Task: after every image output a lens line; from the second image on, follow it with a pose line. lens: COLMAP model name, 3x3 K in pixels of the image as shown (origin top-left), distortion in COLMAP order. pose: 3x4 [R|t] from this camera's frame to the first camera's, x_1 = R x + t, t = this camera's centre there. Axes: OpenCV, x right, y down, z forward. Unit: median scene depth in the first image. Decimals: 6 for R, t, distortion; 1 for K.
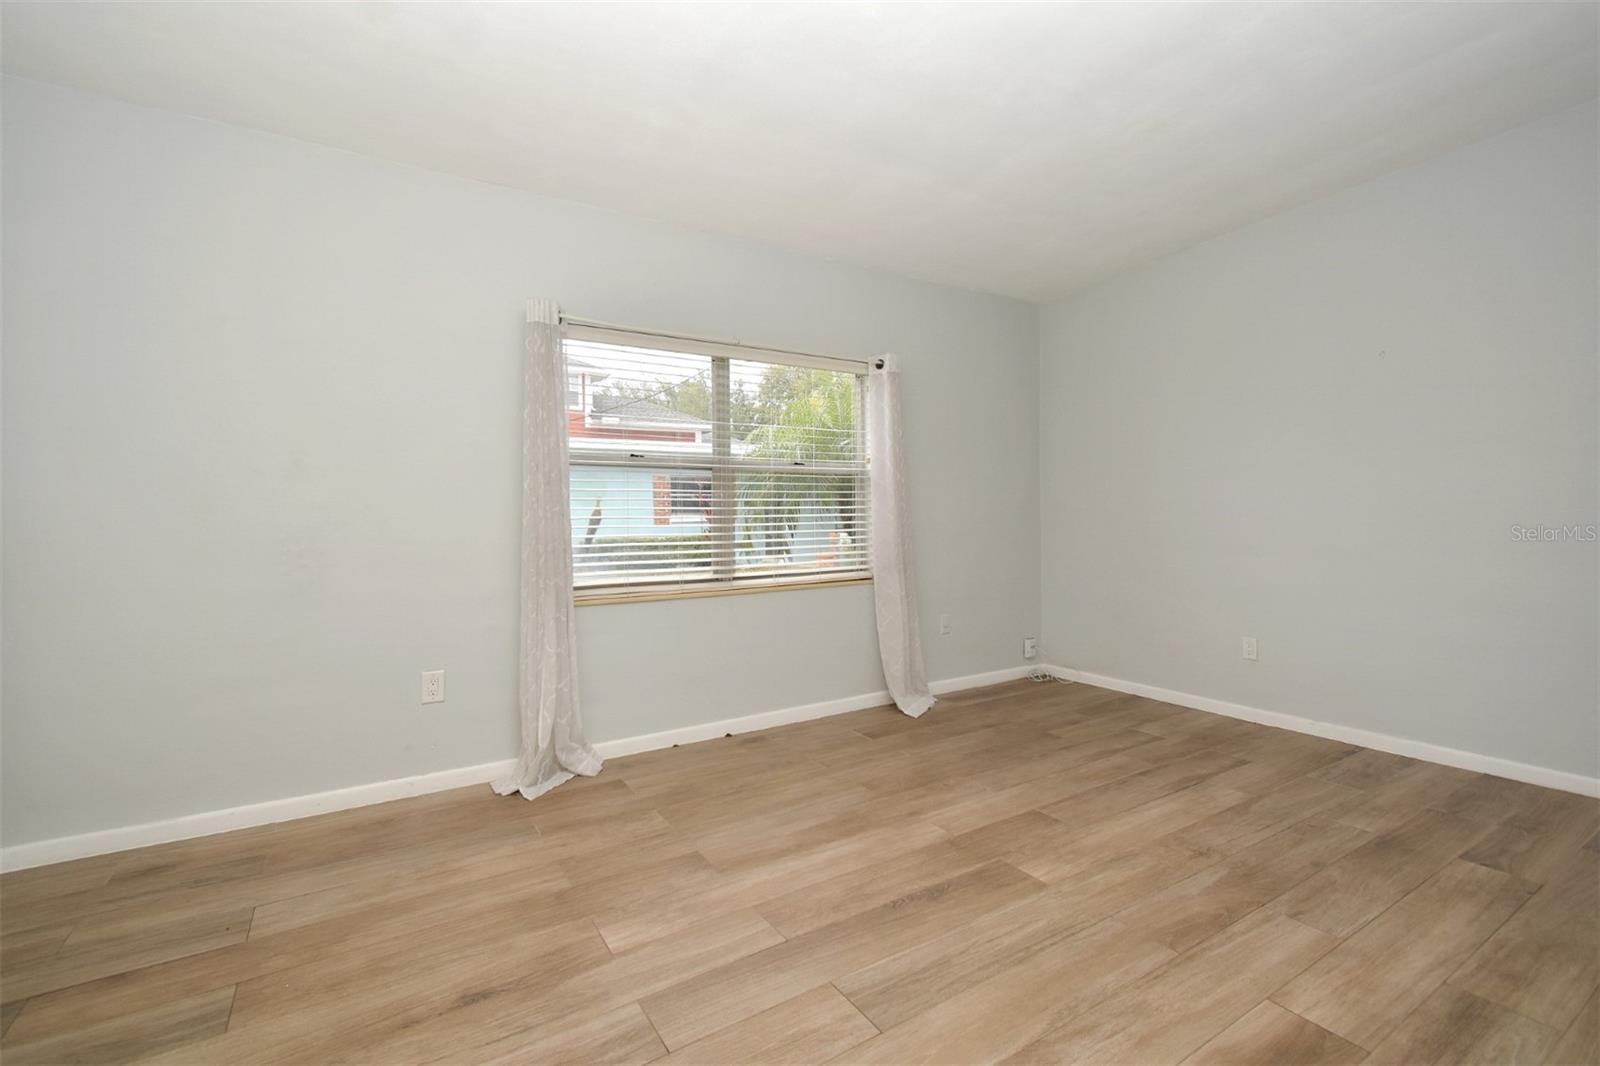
lens RADIAL K [[705.8, 0, 802.4], [0, 705.8, 525.5], [0, 0, 1]] dist [0.000303, -0.000906]
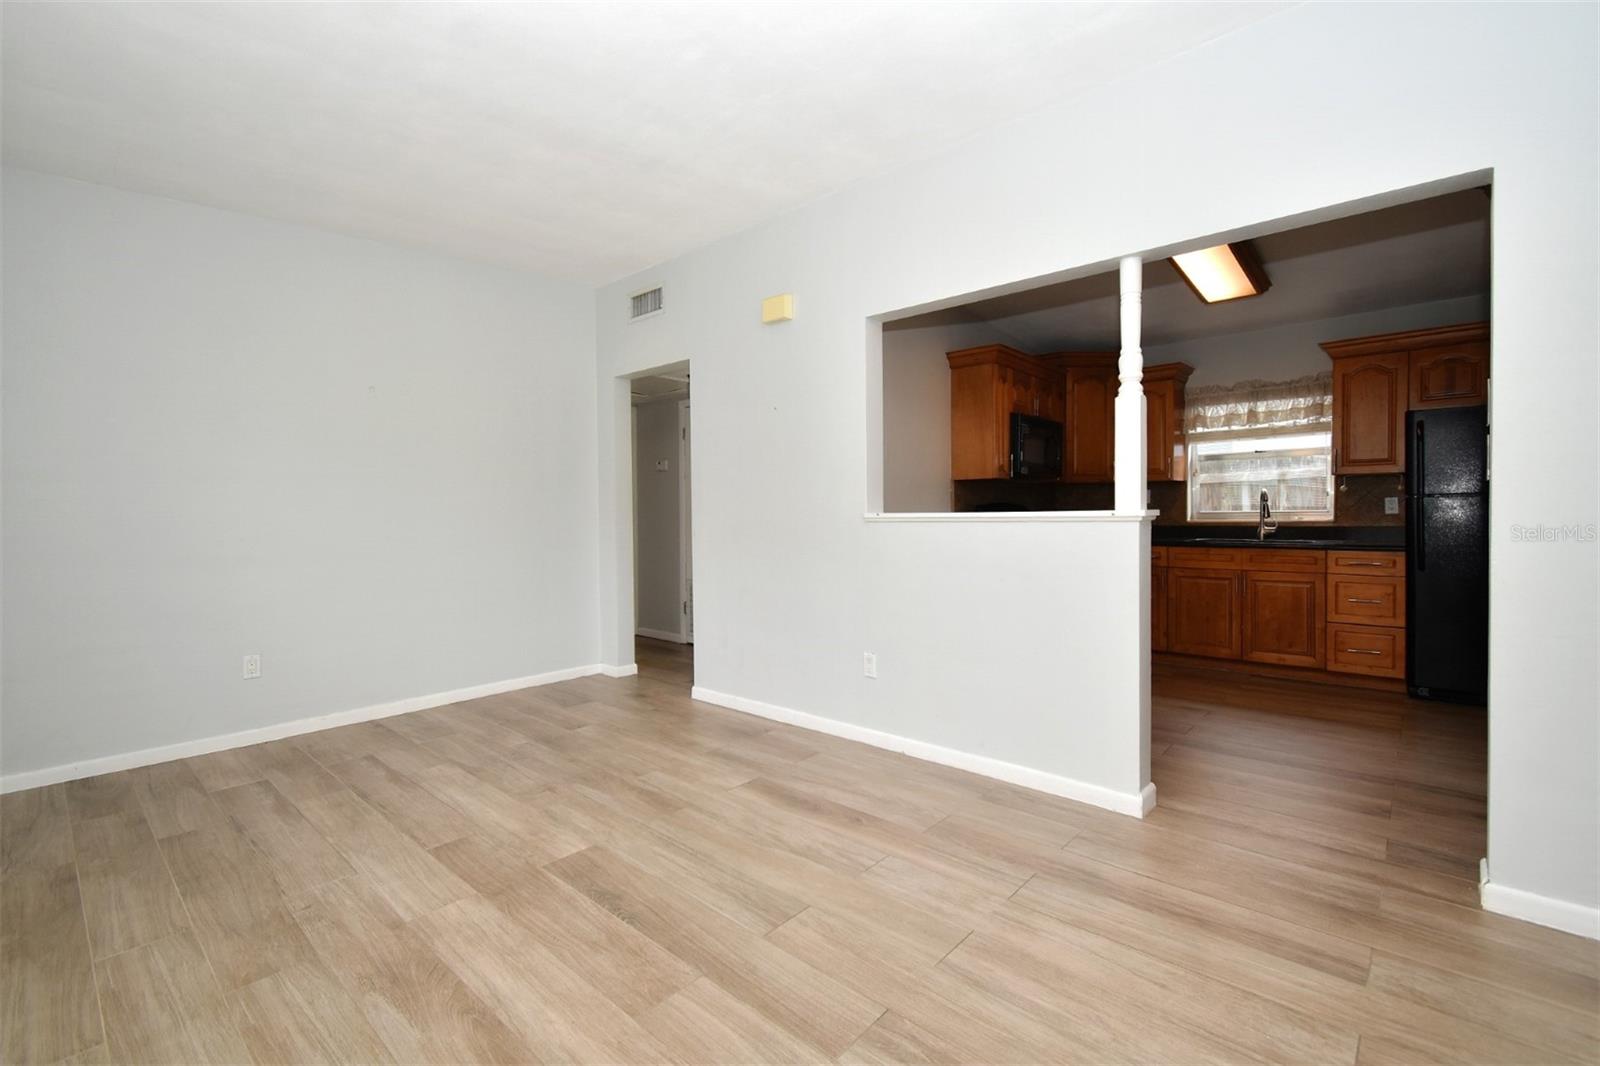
lens RADIAL K [[705.8, 0, 802.4], [0, 705.8, 525.5], [0, 0, 1]] dist [0.000303, -0.000906]
pose [[-0.273317, -0.005864, 0.961906, -0.677423], [0.029491, 0.999460, 0.014472, -0.007073], [-0.961472, 0.032323, -0.272996, 0.797173]]
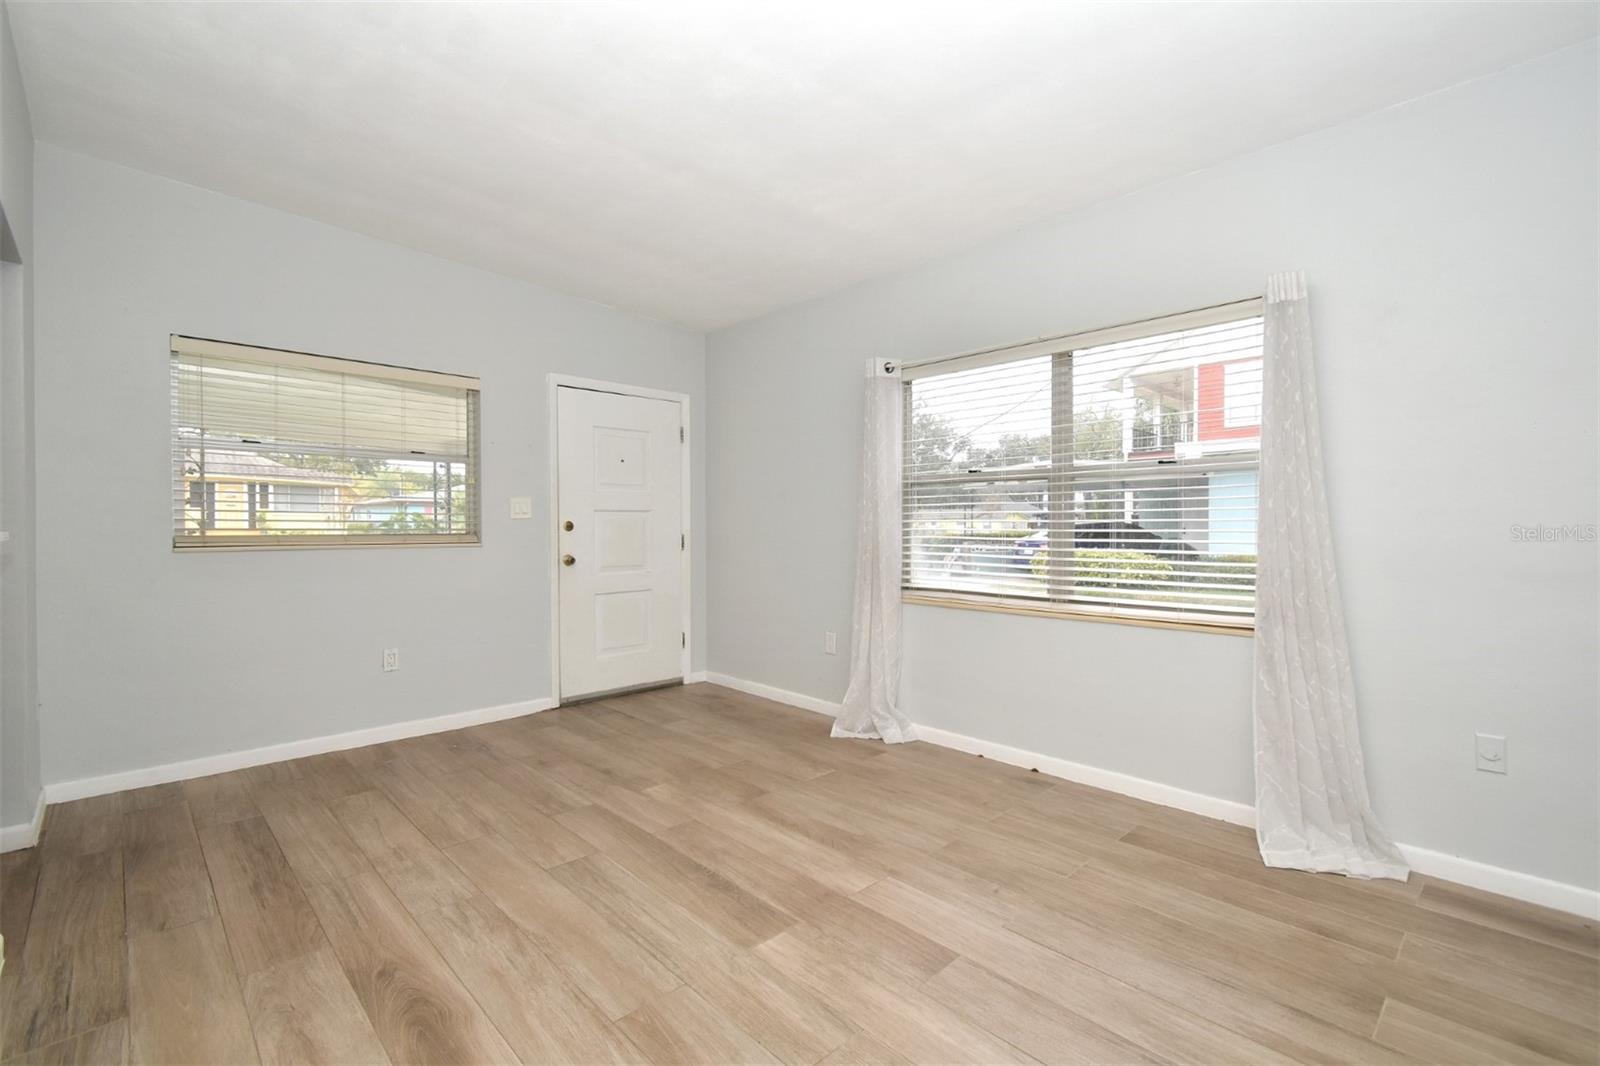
lens RADIAL K [[705.8, 0, 802.4], [0, 705.8, 525.5], [0, 0, 1]] dist [0.000303, -0.000906]
pose [[0.207747, 0.010902, -0.978122, 1.007338], [-0.019274, 0.999789, 0.007050, -0.027271], [0.977993, 0.017388, 0.207913, 0.715000]]
